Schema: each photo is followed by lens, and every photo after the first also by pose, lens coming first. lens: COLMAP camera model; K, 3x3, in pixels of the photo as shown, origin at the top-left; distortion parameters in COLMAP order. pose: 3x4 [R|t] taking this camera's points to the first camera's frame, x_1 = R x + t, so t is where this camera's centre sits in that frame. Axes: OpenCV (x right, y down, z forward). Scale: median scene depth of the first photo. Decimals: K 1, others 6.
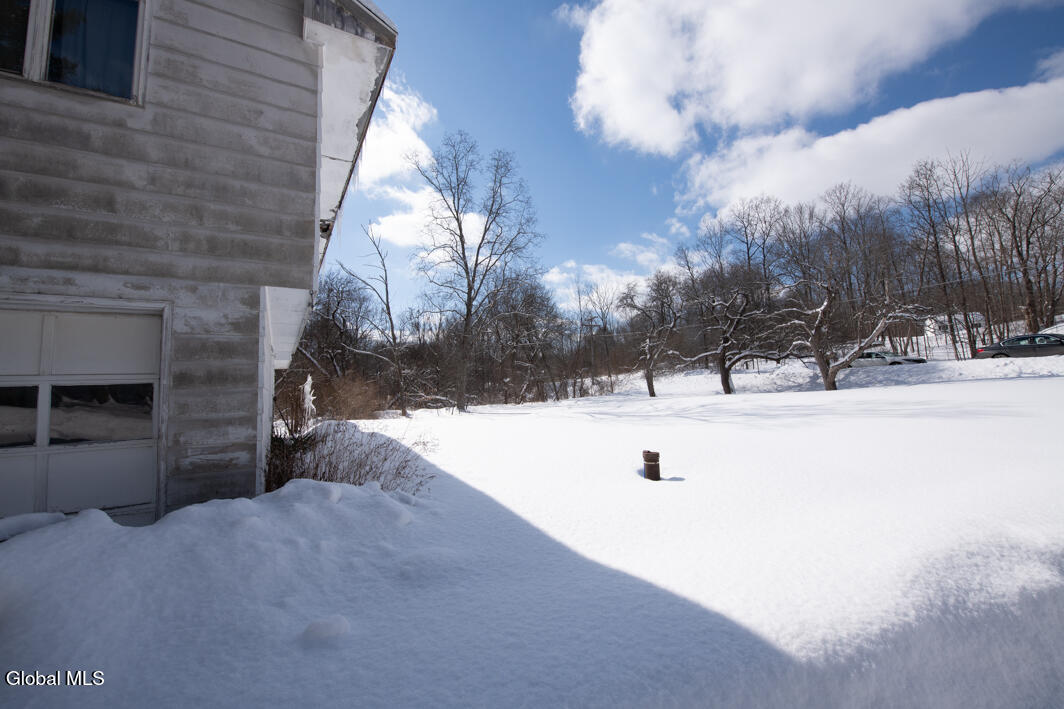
lens RADIAL K [[426.8, 0, 536.0], [0, 426.8, 350.8], [0, 0, 1]] dist [-0.017398, -0.000658]
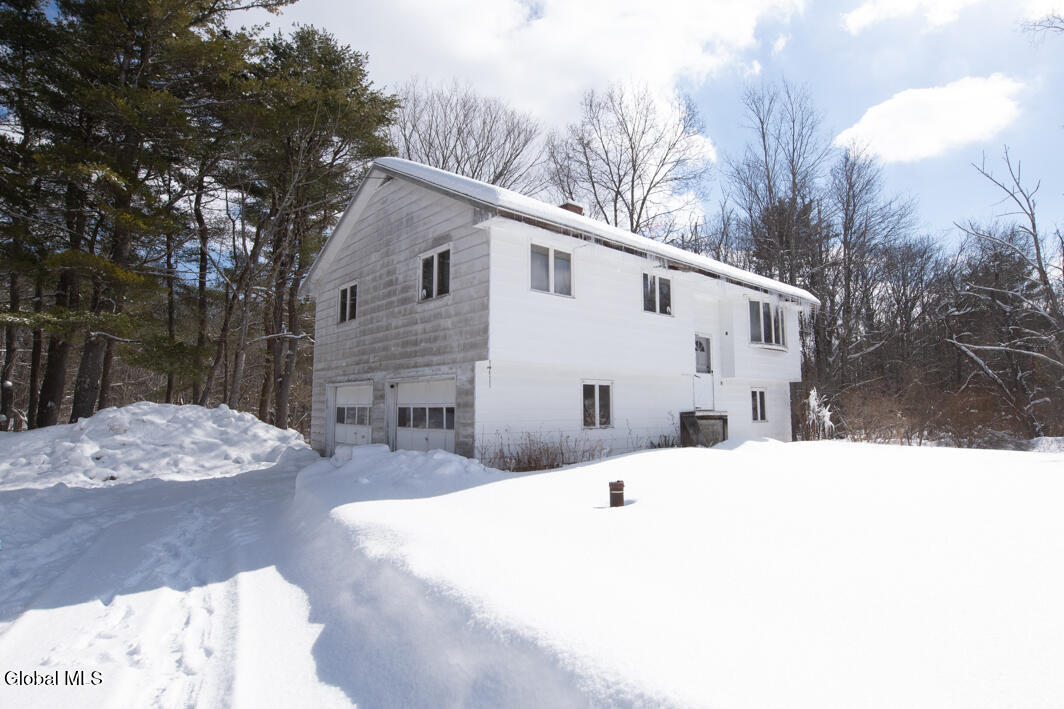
lens RADIAL K [[552.7, 0, 532.0], [0, 552.7, 354.5], [0, 0, 1]] dist [-0.016037, -0.000341]
pose [[0.187054, -0.057895, -0.980642, 2.334558], [0.080028, 0.995842, -0.043527, -0.052517], [0.979084, -0.070337, 0.190910, 0.826378]]
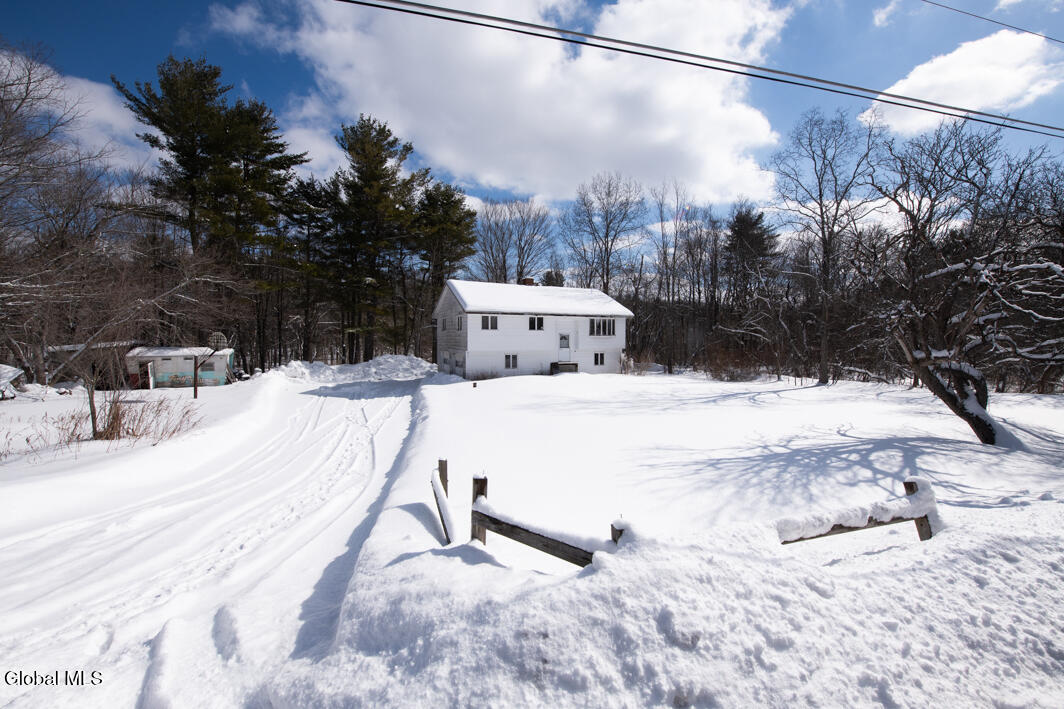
lens RADIAL K [[423.6, 0, 526.6], [0, 423.6, 352.9], [0, 0, 1]] dist [-0.002803, -0.002969]
pose [[-0.103457, 0.078013, -0.991570, 7.671152], [0.087494, 0.993768, 0.069058, -0.612034], [0.990778, -0.079612, -0.109638, 3.266426]]
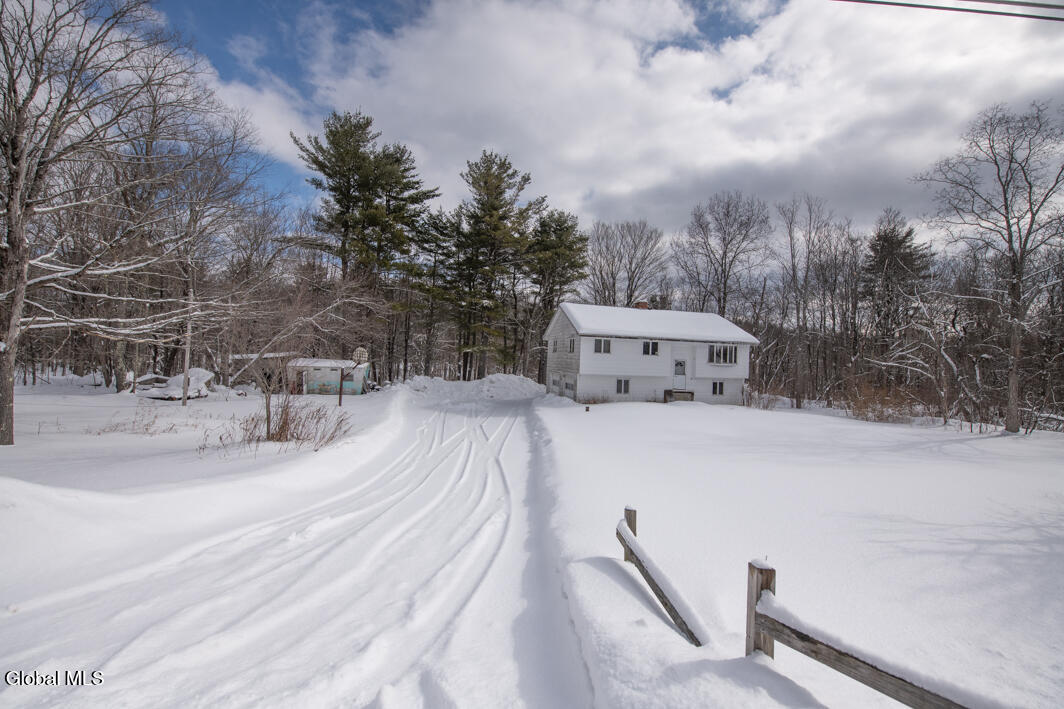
lens RADIAL K [[415.3, 0, 532.0], [0, 415.3, 354.5], [0, 0, 1]] dist [0.000005, -0.000259]
pose [[-0.316622, 0.023073, -0.948271, 7.536595], [0.056399, 0.998393, 0.005461, -0.652077], [0.946874, -0.051753, -0.317414, 2.923001]]
